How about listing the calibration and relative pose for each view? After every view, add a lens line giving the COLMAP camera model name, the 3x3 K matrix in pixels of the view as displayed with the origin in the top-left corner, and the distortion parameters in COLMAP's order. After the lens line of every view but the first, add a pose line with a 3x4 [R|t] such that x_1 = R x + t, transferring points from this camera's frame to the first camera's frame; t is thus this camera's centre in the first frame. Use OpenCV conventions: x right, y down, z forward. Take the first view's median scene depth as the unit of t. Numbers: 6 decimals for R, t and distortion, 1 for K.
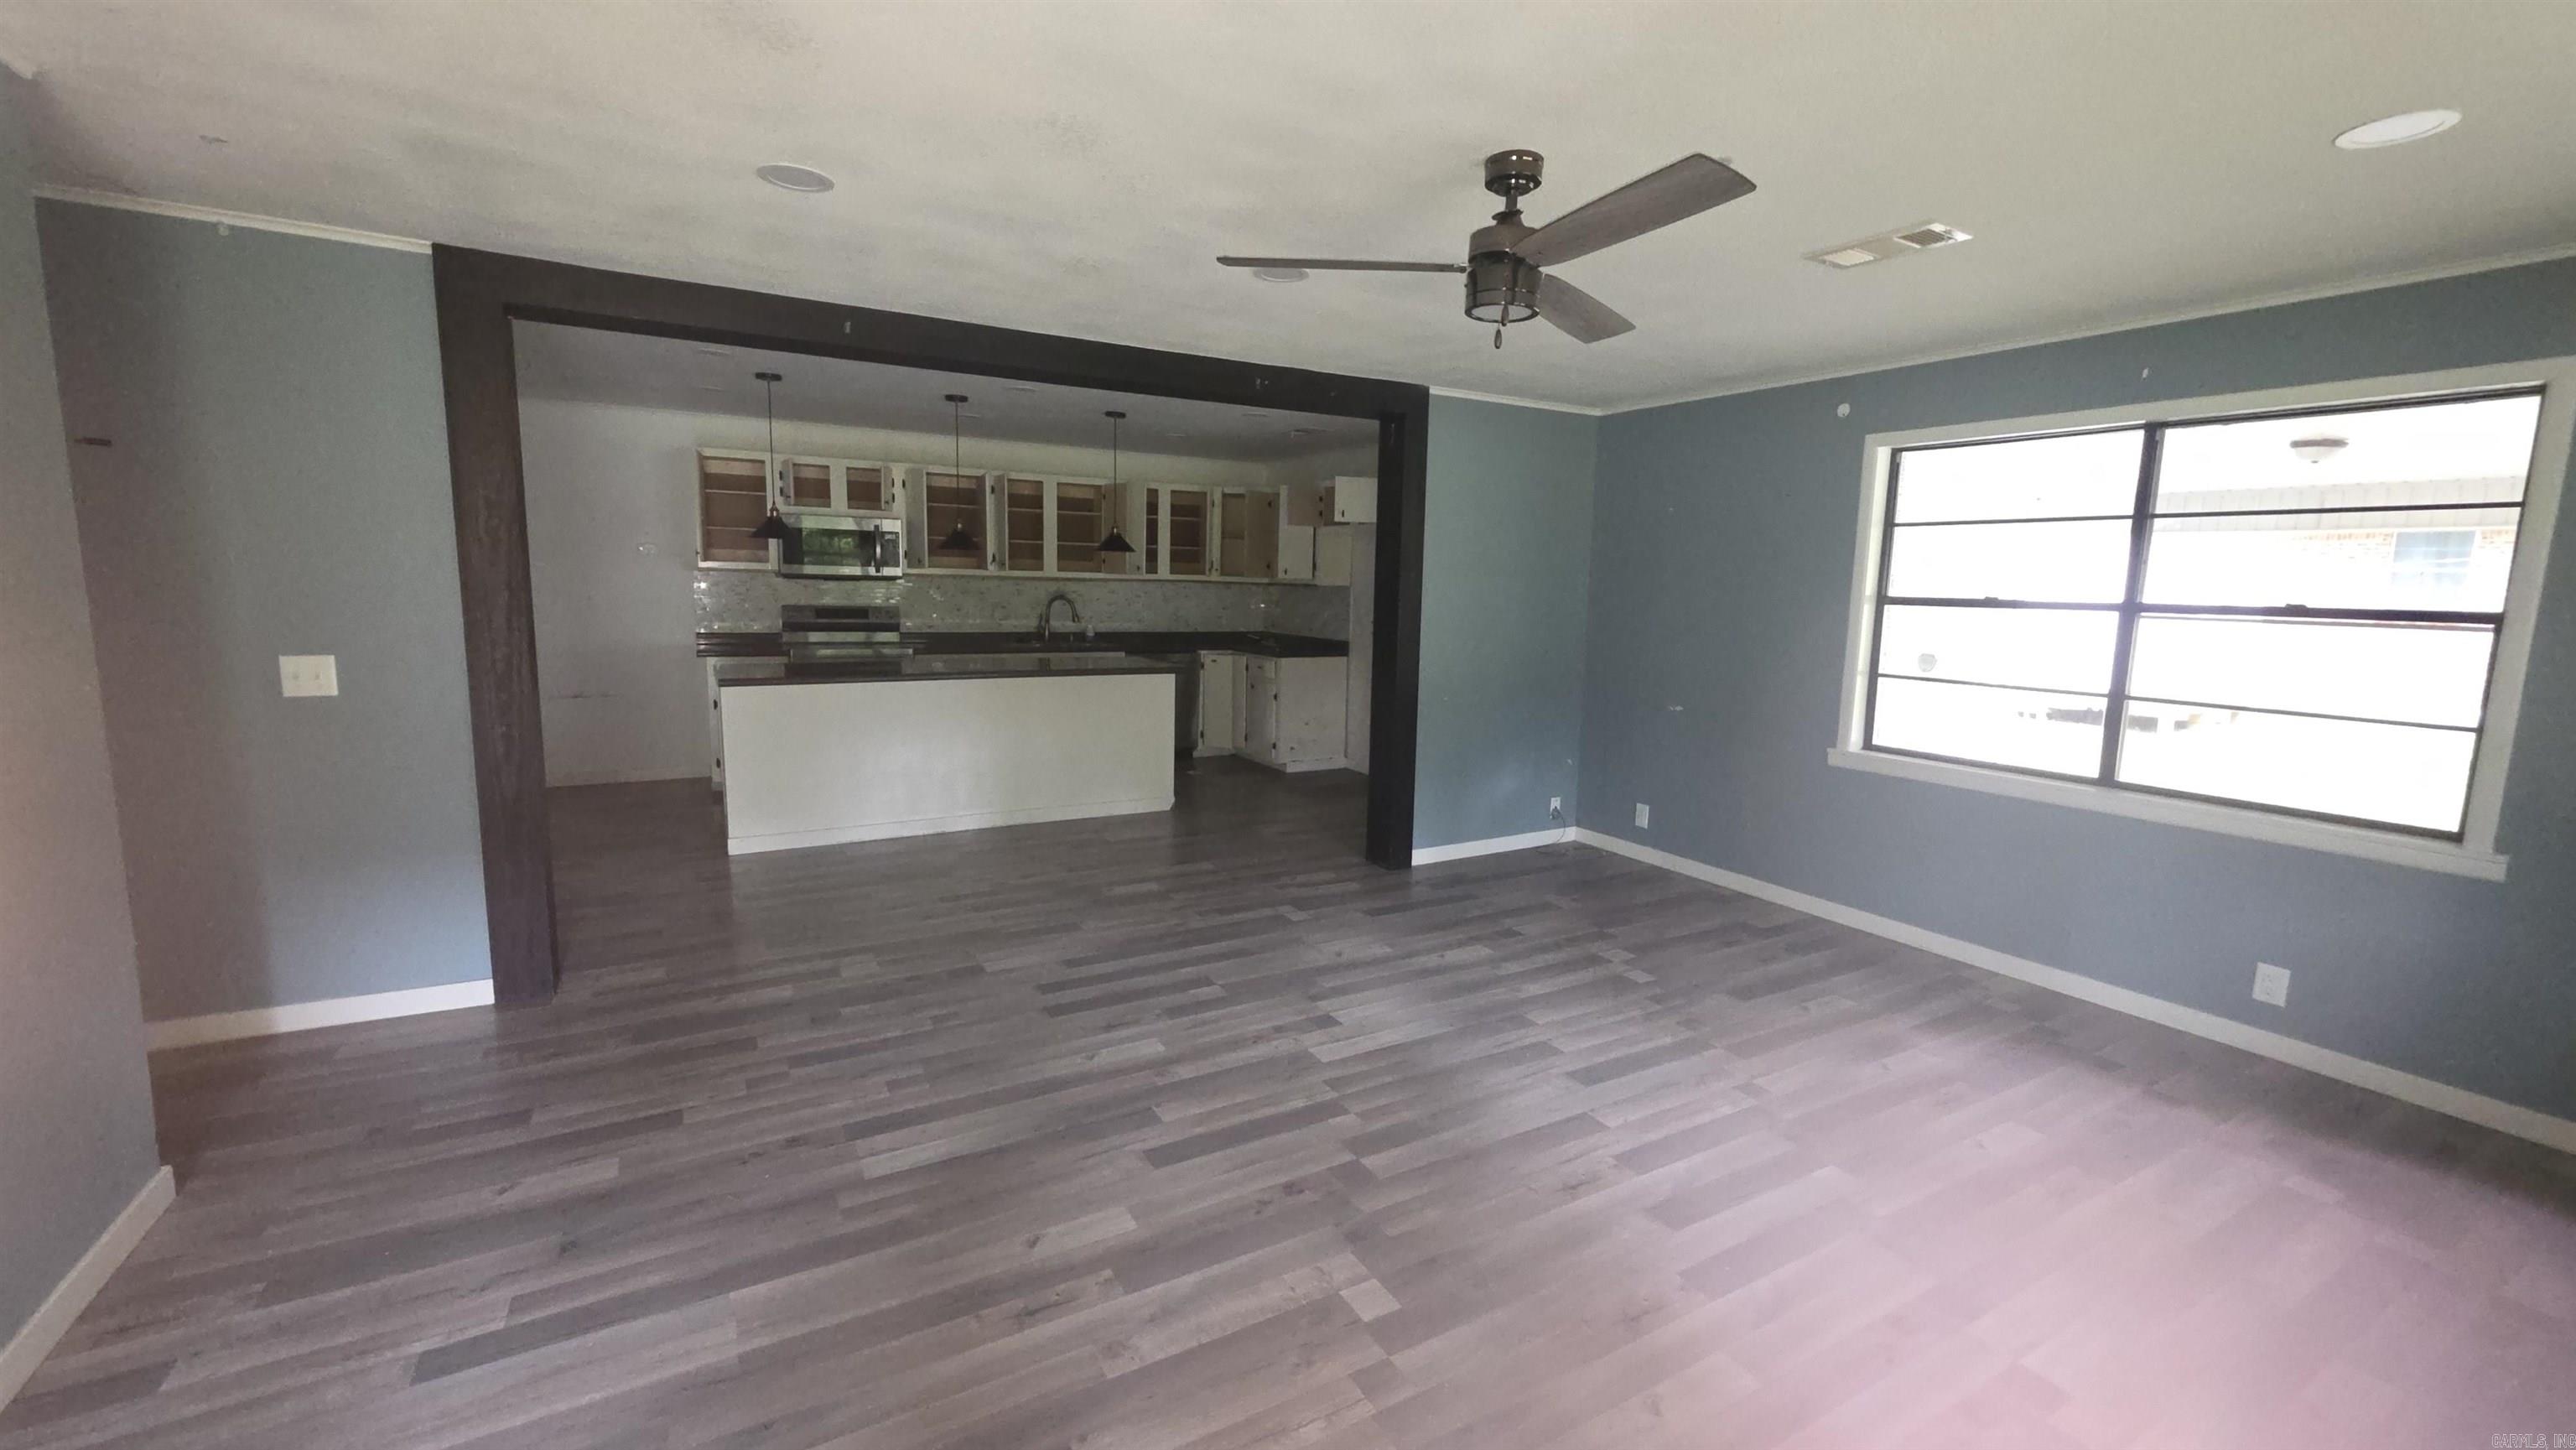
lens RADIAL K [[1016.7, 0, 1287.2], [0, 1016.7, 715.4], [0, 0, 1]] dist [0.001884, 0.000203]
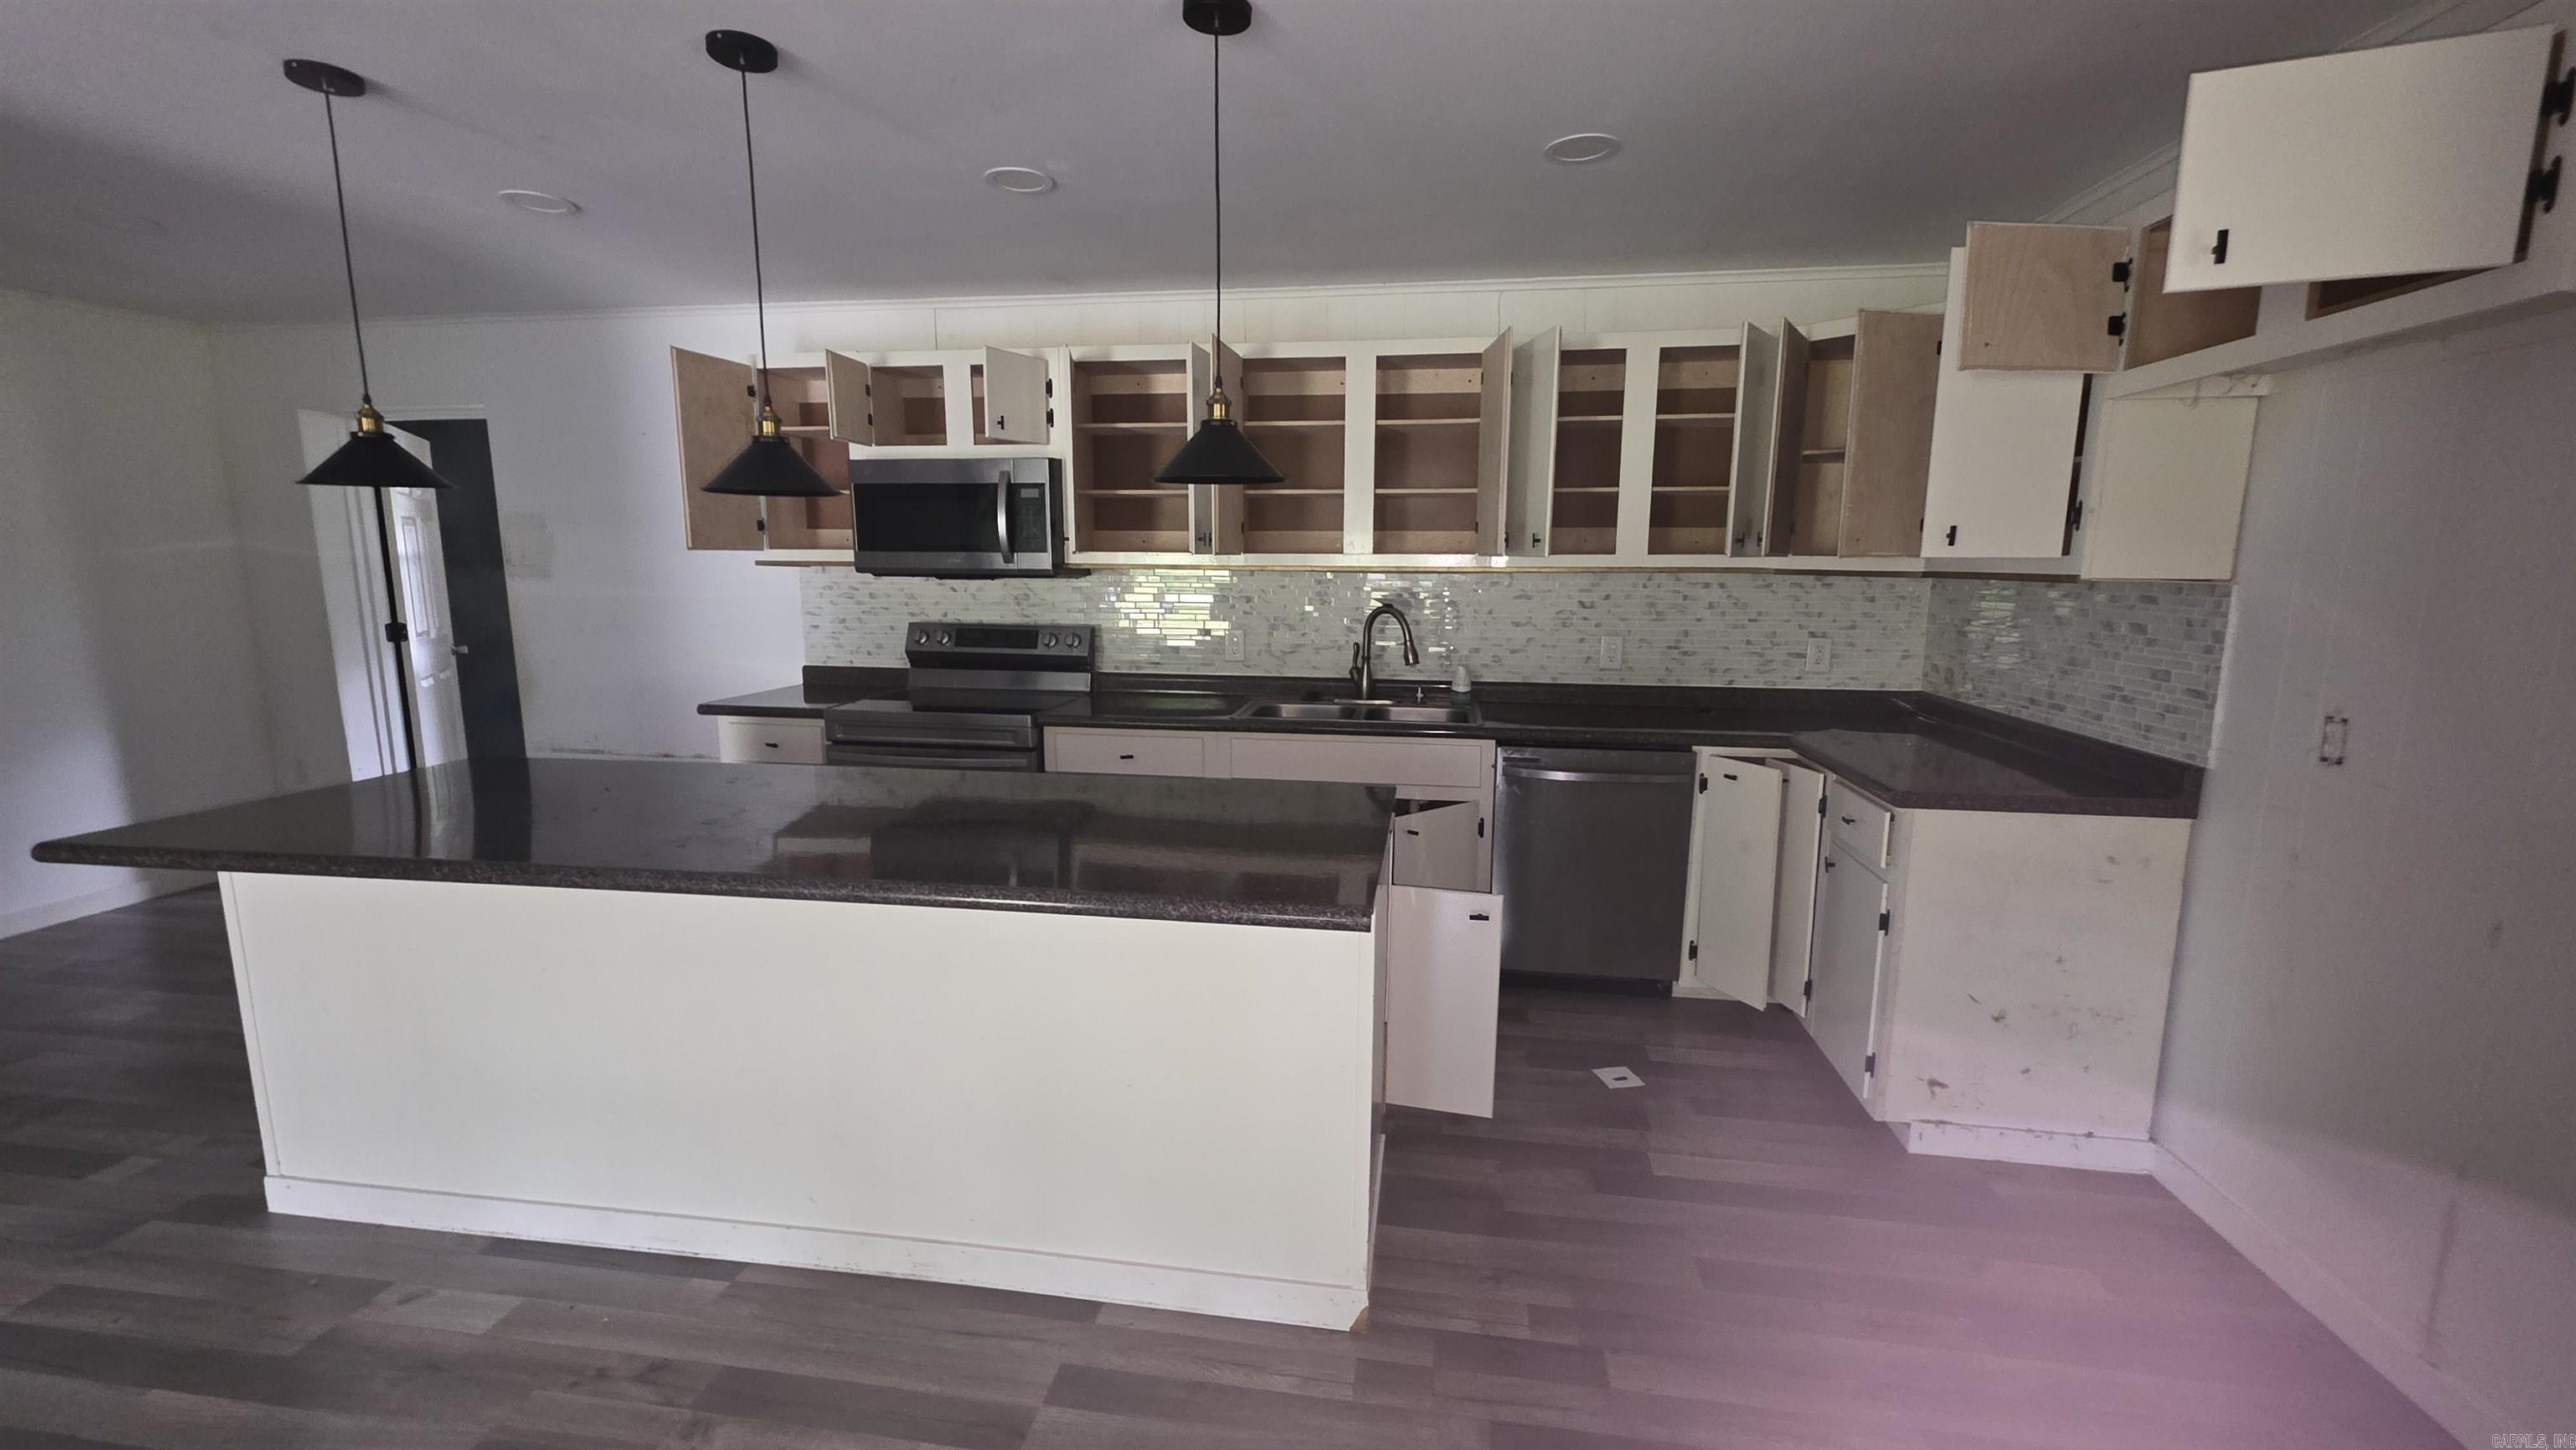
lens RADIAL K [[1016.7, 0, 1287.2], [0, 1016.7, 715.4], [0, 0, 1]] dist [0.001884, 0.000203]
pose [[0.779739, 0.073151, -0.621817, 0.038724], [-0.068683, 0.997151, 0.031180, -0.085486], [0.622326, 0.018396, 0.782542, 0.655895]]
